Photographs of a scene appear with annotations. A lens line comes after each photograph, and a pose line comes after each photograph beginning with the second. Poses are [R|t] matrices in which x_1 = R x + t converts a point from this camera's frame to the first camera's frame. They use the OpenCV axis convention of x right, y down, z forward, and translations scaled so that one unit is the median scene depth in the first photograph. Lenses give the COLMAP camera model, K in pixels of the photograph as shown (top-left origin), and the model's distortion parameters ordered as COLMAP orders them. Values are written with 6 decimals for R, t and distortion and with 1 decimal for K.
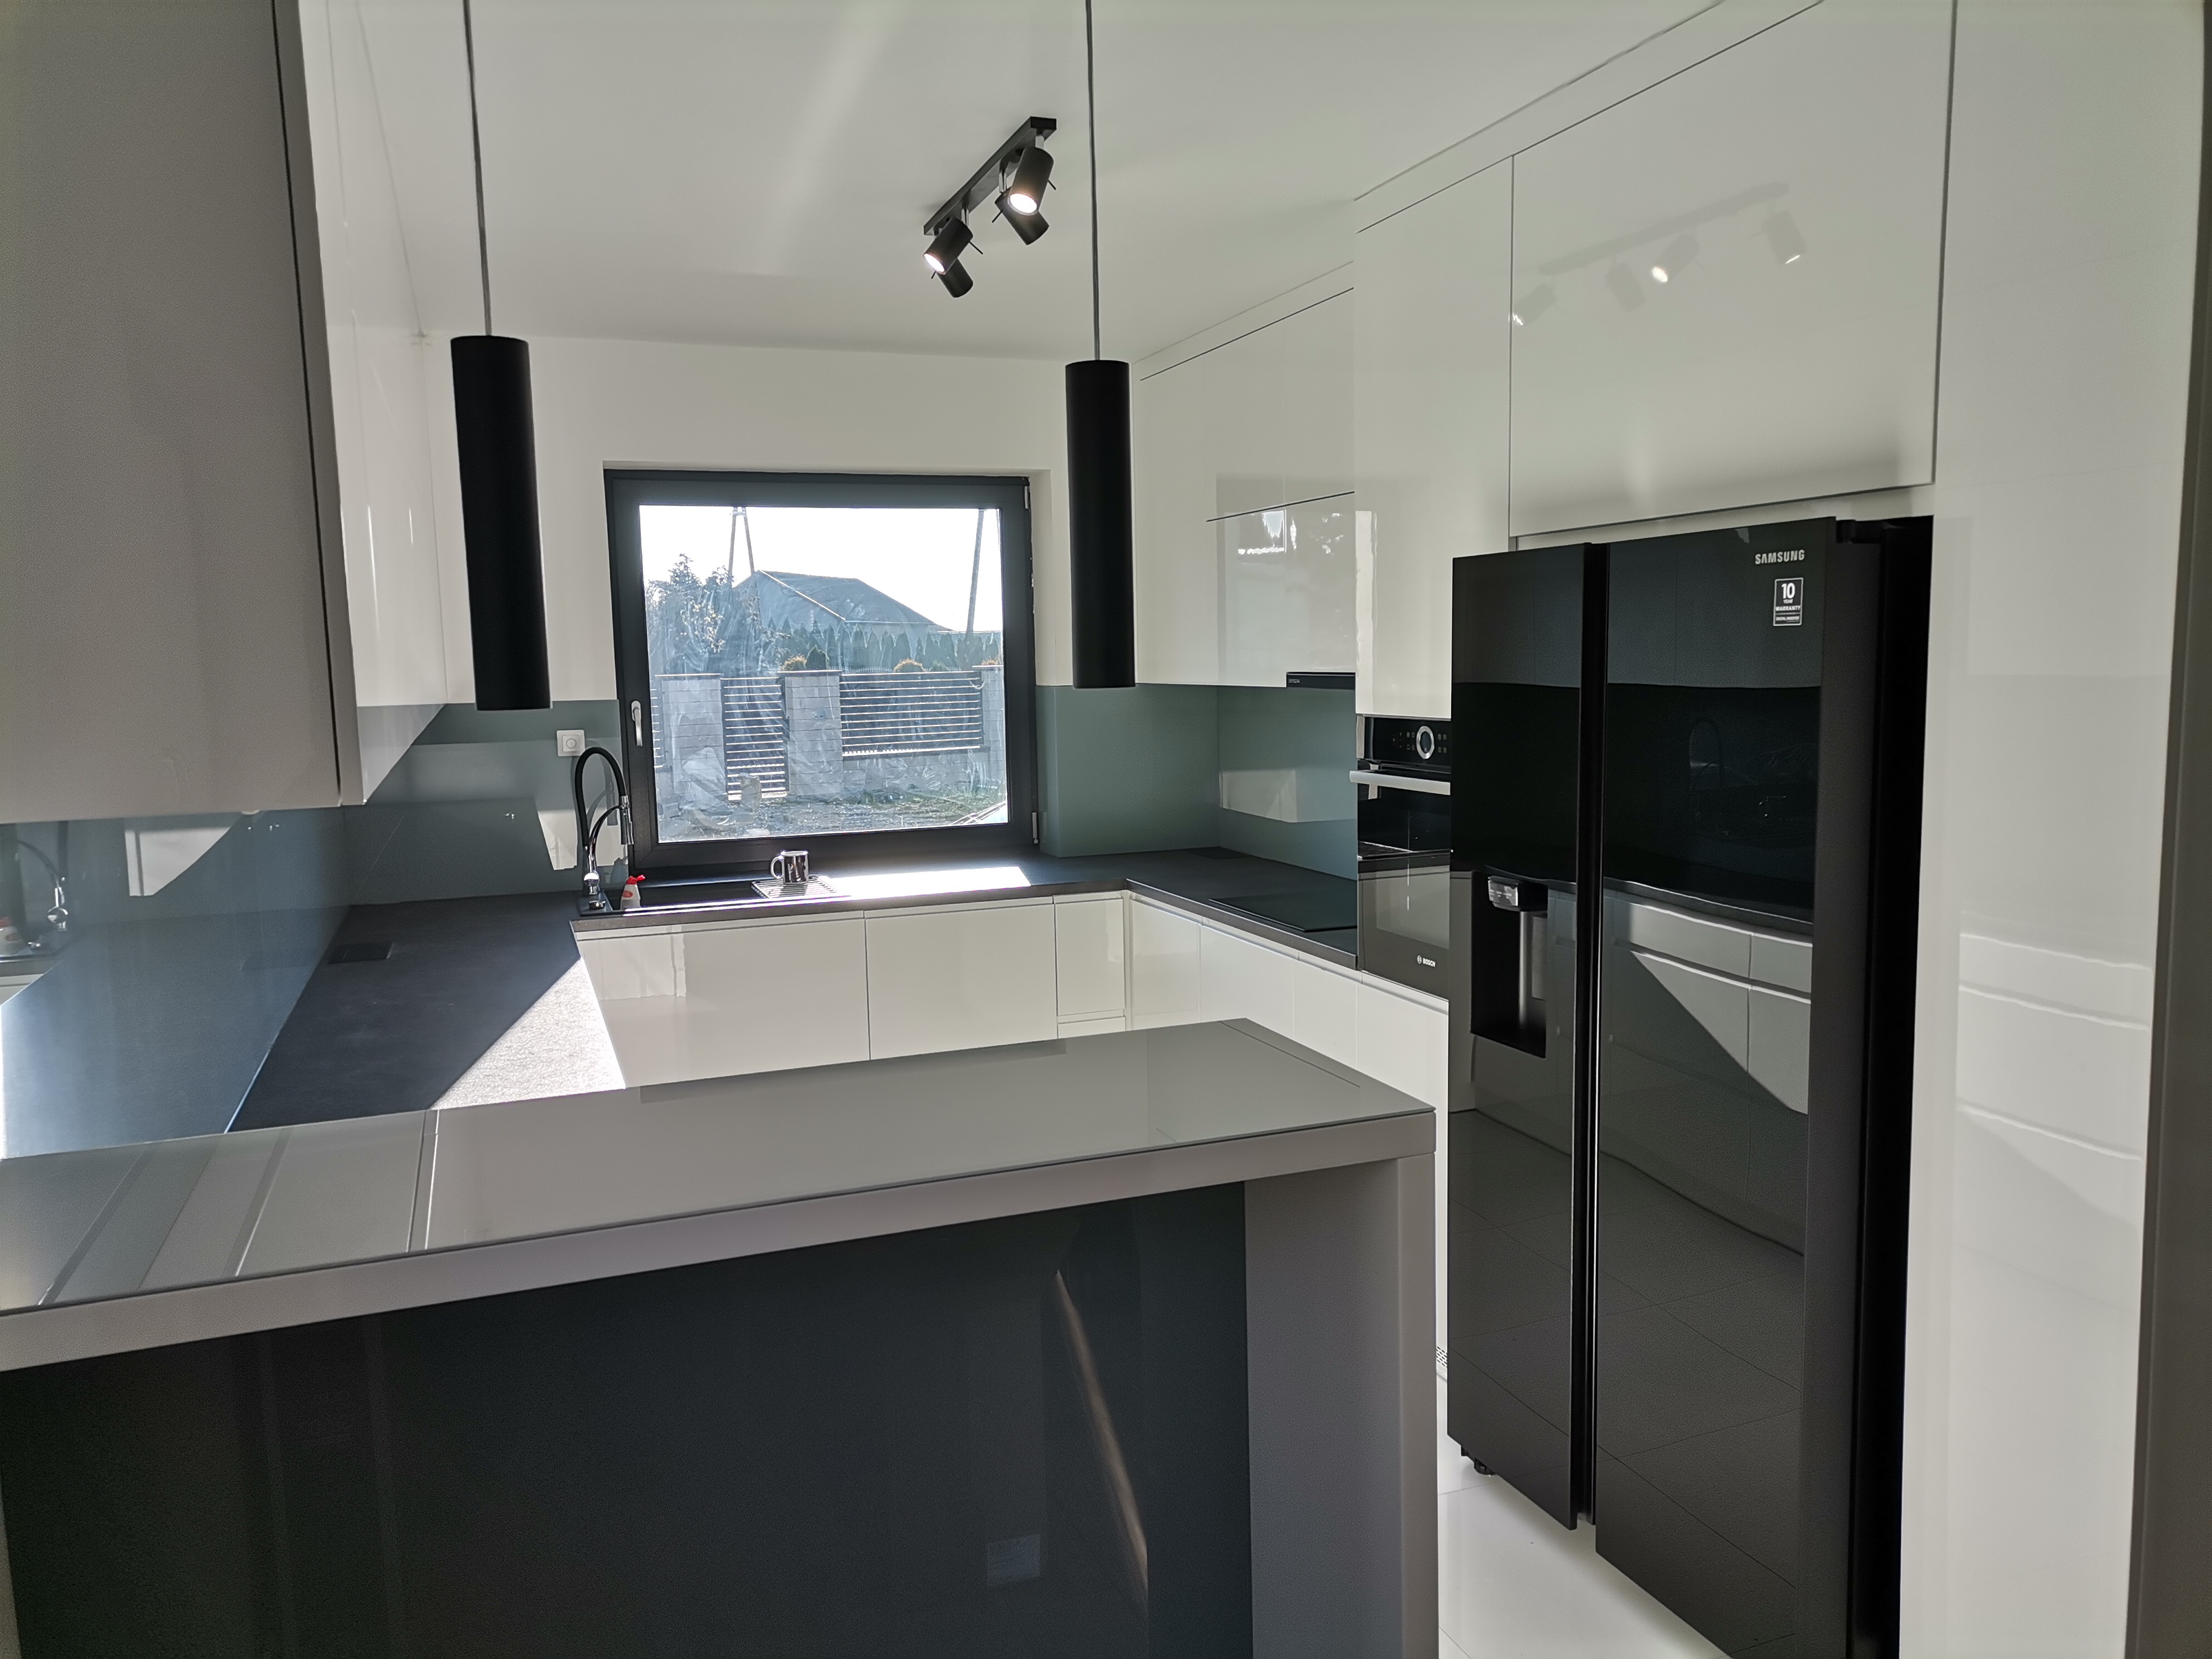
lens RADIAL K [[1651.7, 0, 1106.0], [0, 1651.7, 829.5], [0, 0, 1]] dist [-0.000663, 0.213636]
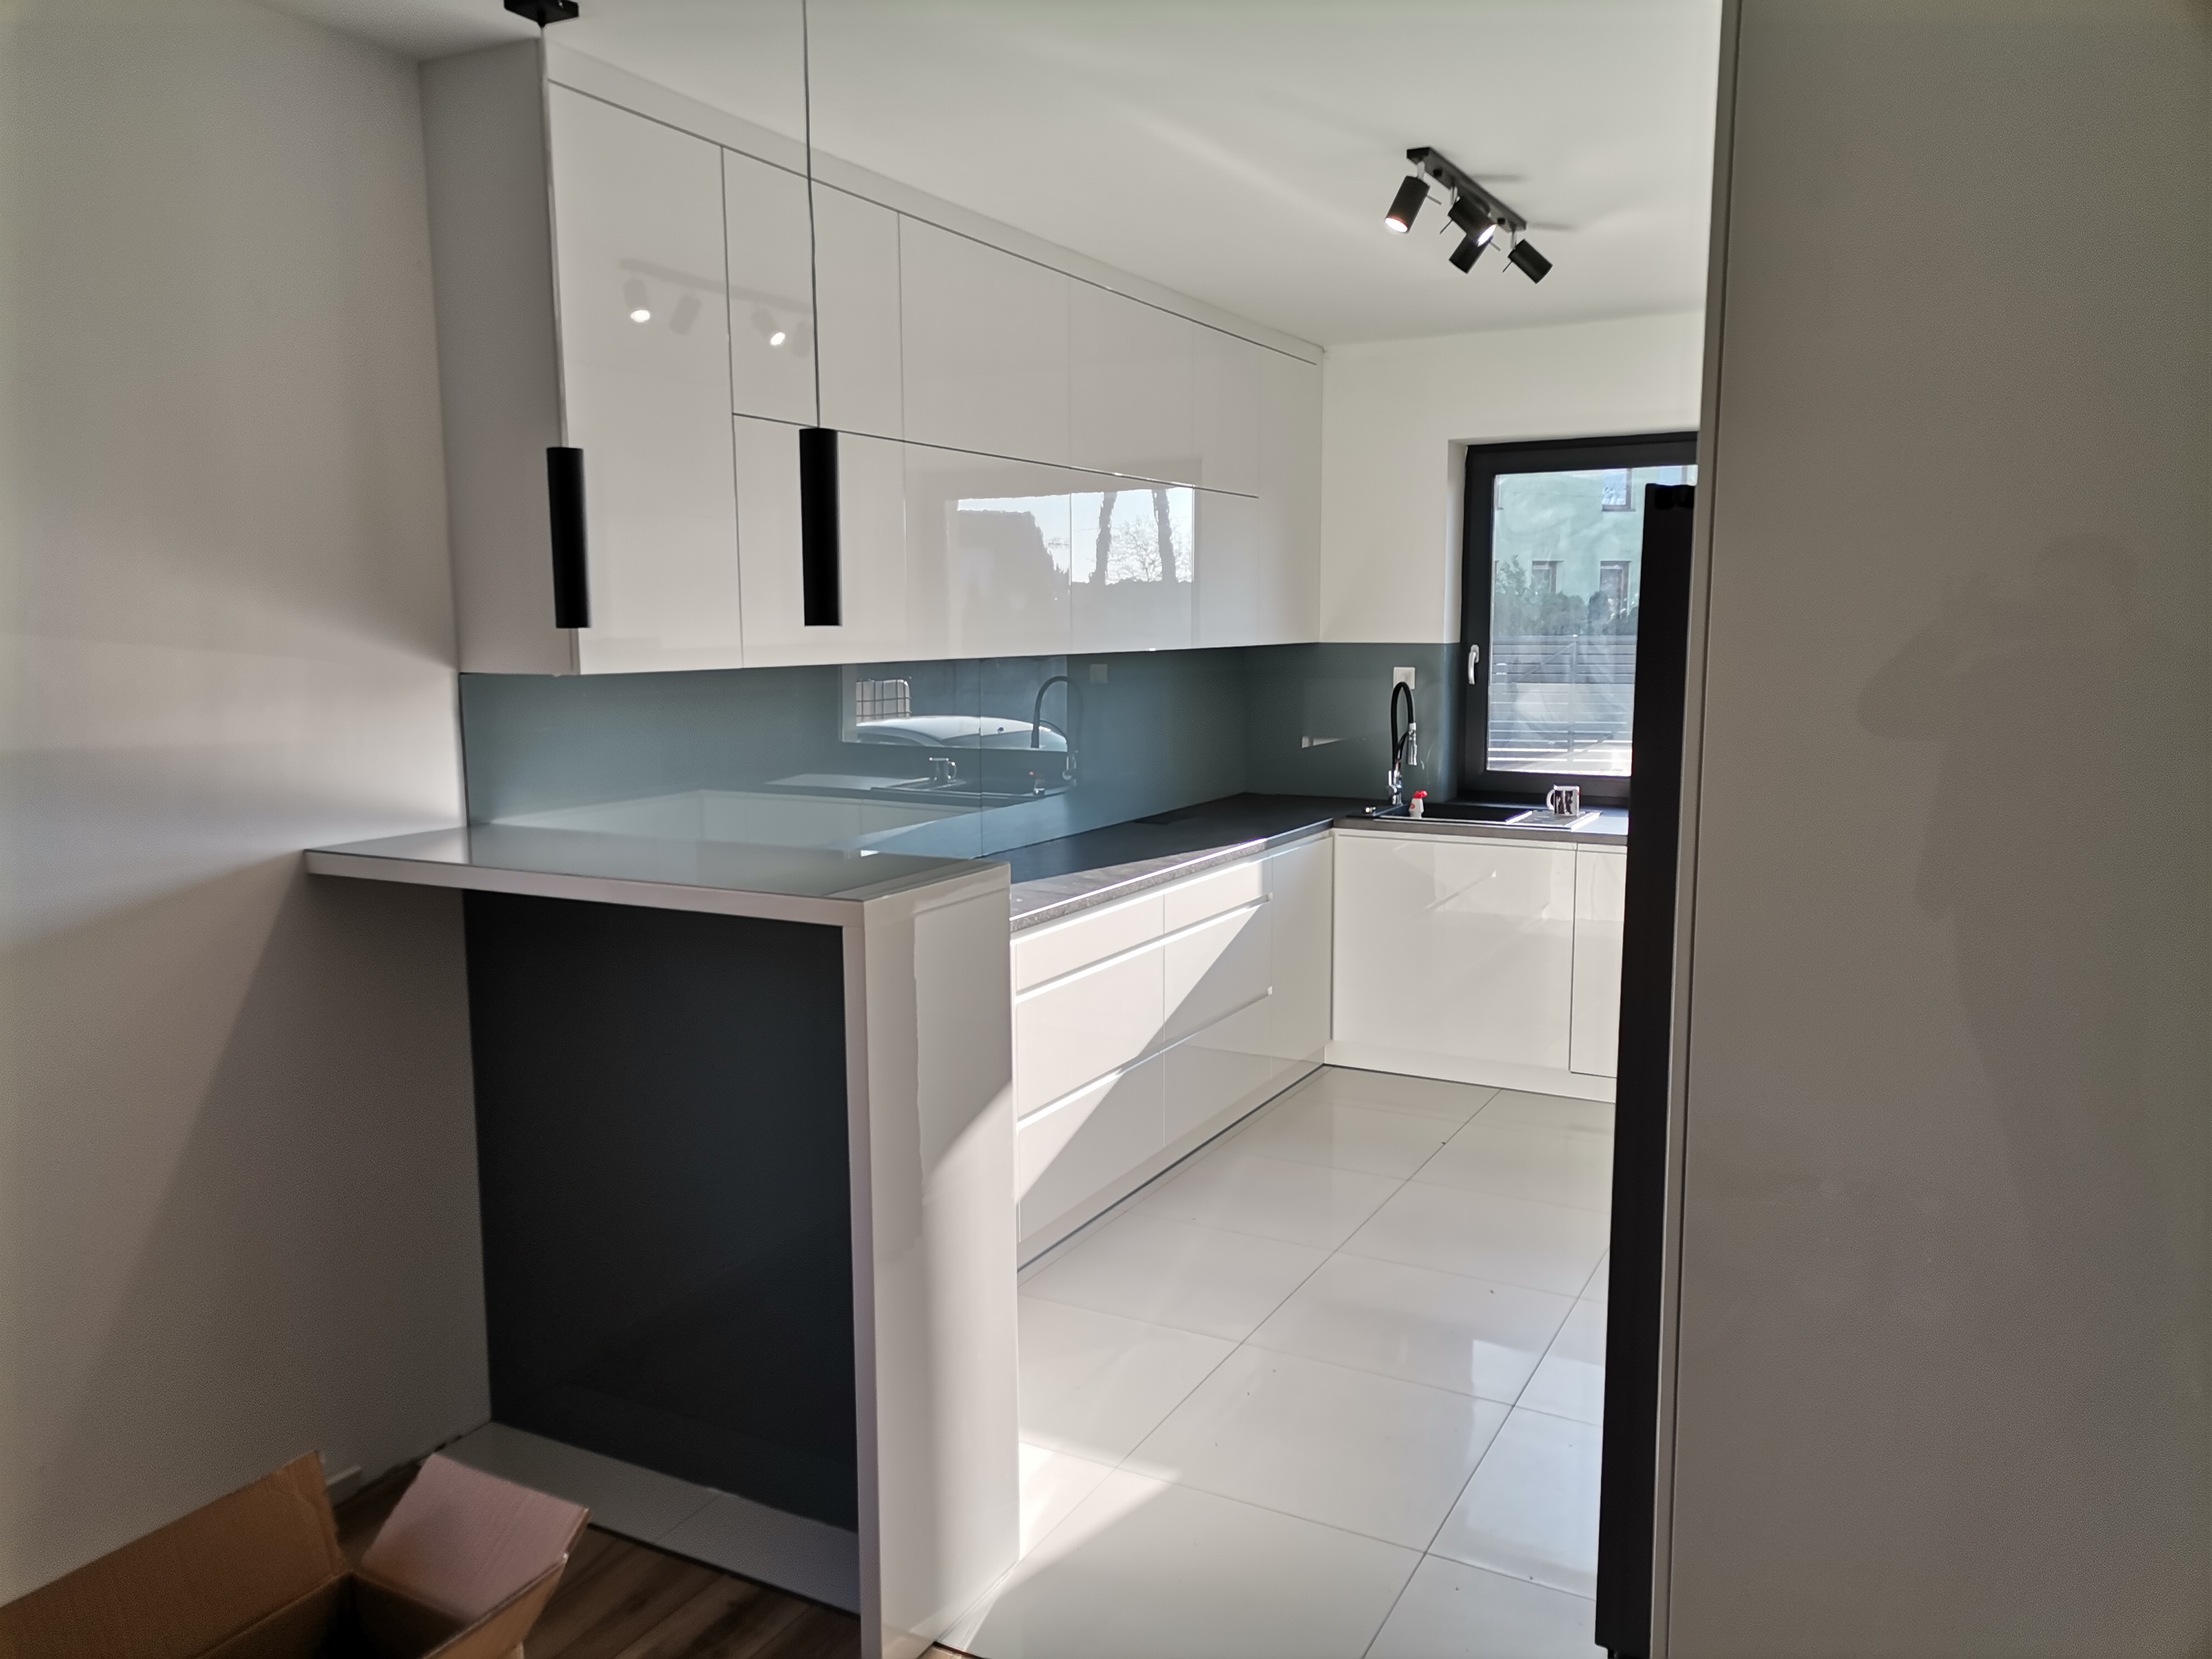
lens RADIAL K [[1654.2, 0, 1106.0], [0, 1654.2, 829.5], [0, 0, 1]] dist [0.062999, -0.078781]
pose [[0.665161, 0.117017, -0.737474, 0.619423], [-0.094644, 0.992891, 0.072182, -0.013296], [0.740677, 0.021785, 0.671508, 0.041452]]
